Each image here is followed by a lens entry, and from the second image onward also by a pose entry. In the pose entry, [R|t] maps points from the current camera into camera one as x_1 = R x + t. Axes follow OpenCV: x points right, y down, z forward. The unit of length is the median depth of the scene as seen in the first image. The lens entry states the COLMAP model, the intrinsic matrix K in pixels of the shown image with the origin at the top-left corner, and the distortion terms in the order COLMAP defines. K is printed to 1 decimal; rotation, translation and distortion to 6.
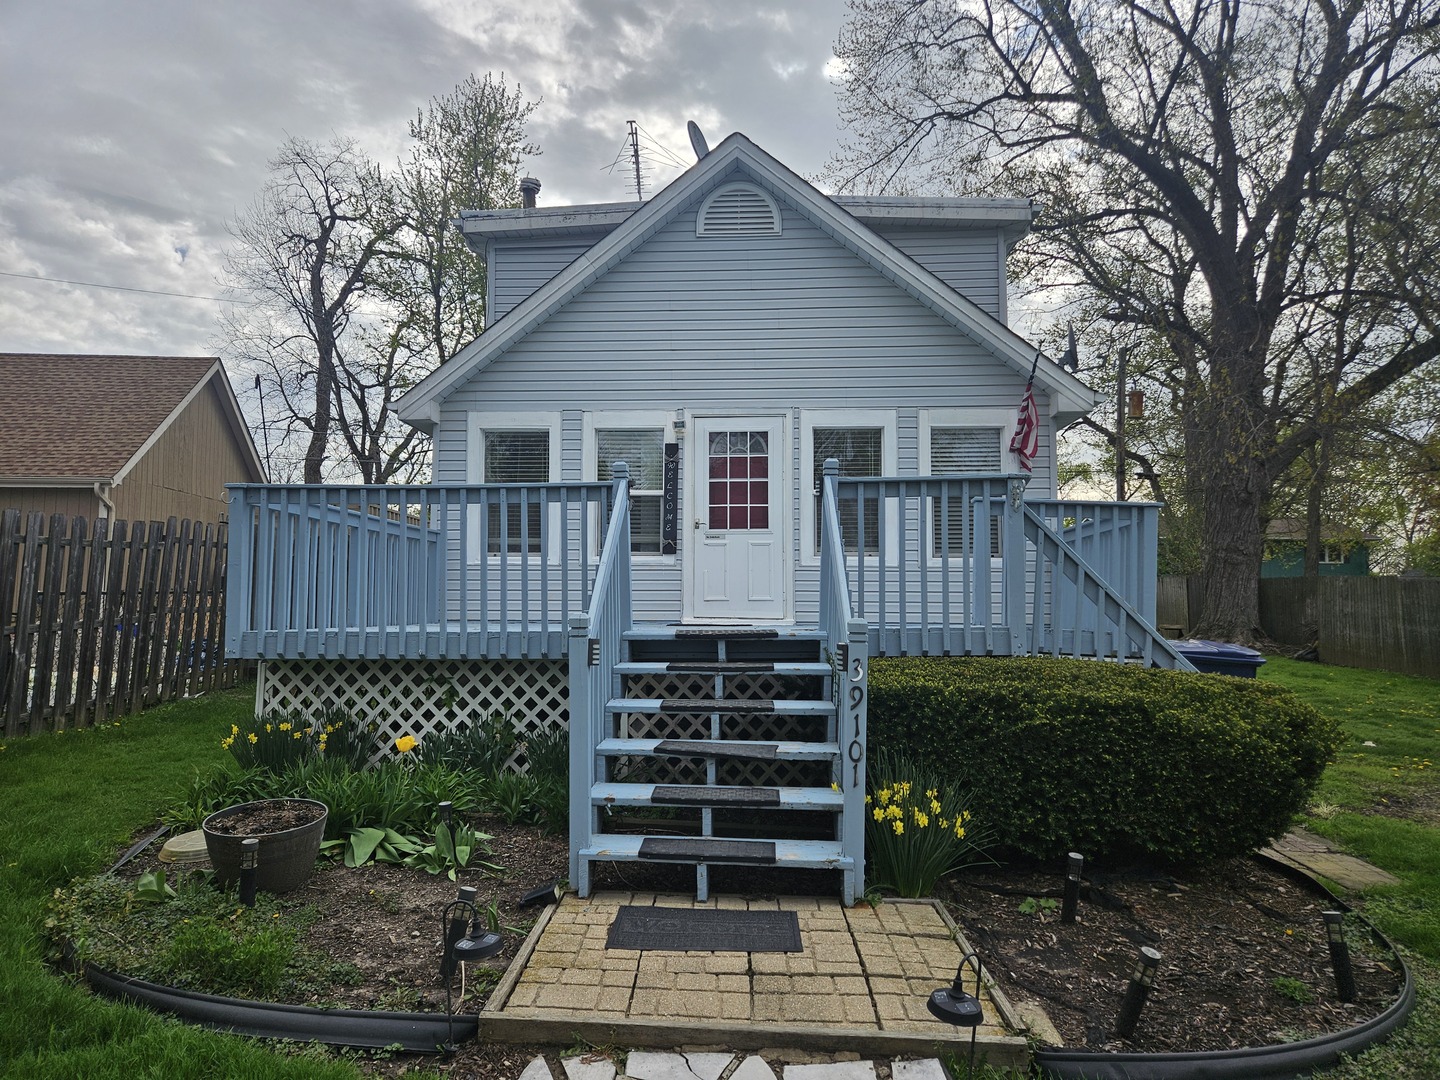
lens RADIAL K [[959.5, 0, 712.7], [0, 959.5, 544.4], [0, 0, 1]] dist [0.008685, -0.004919]
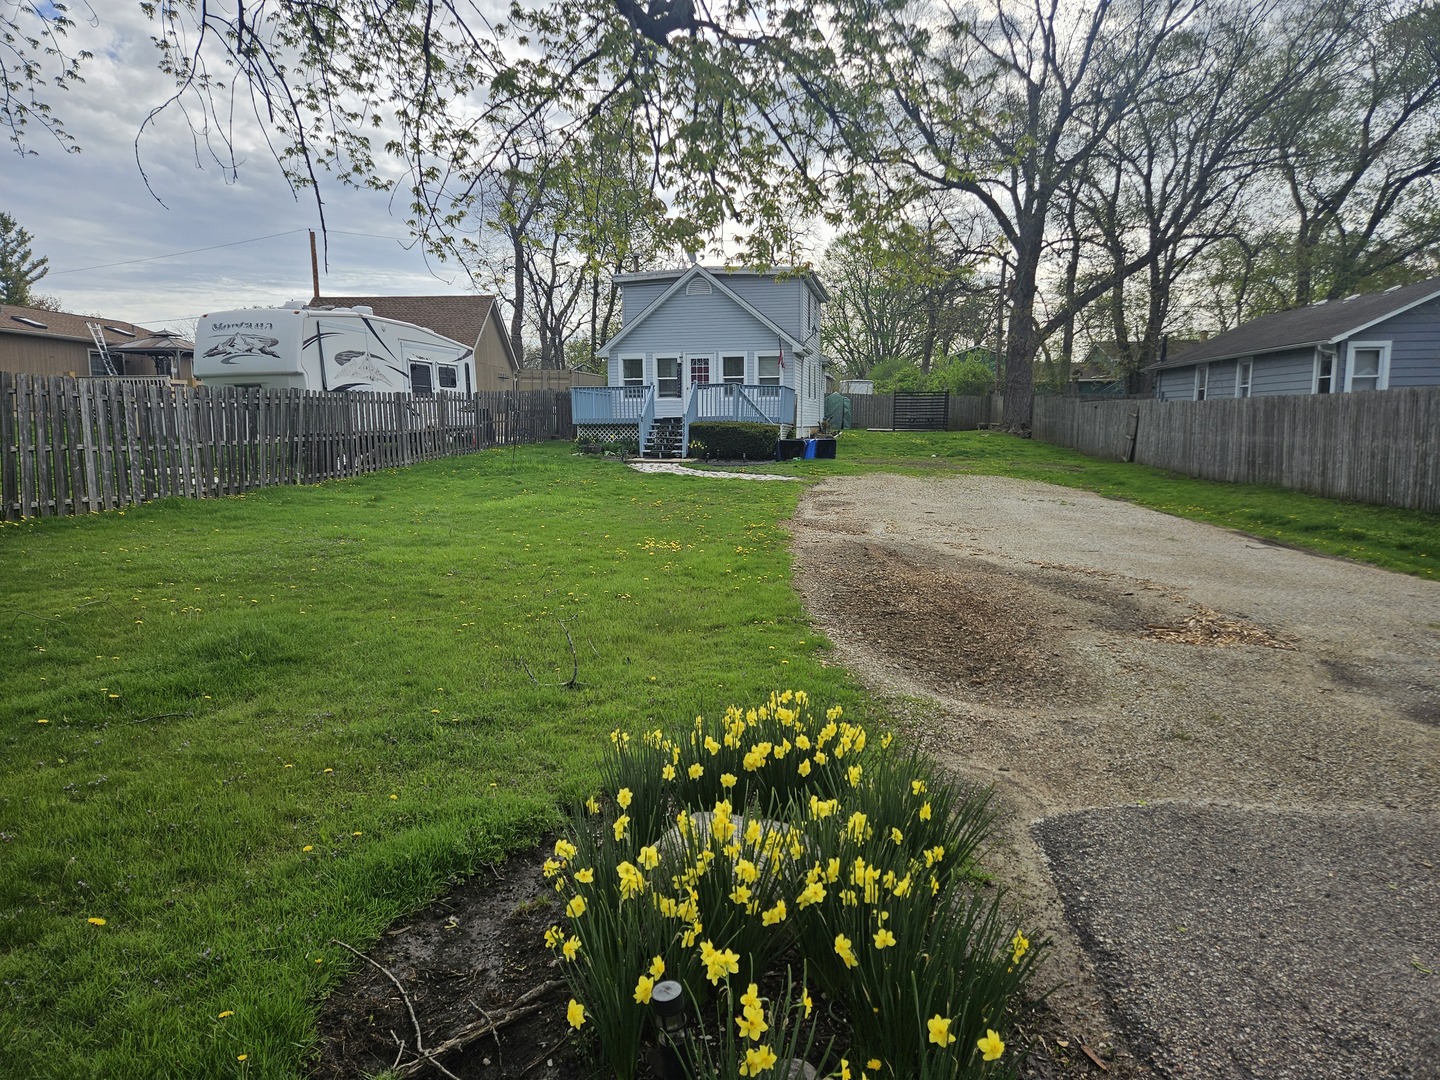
lens RADIAL K [[959.5, 0, 712.7], [0, 959.5, 544.4], [0, 0, 1]] dist [0.008685, -0.004919]
pose [[0.988351, 0.000084, -0.152193, 0.571598], [0.028330, 0.982420, 0.184520, -0.100470], [0.149533, -0.186682, 0.970974, -2.285188]]
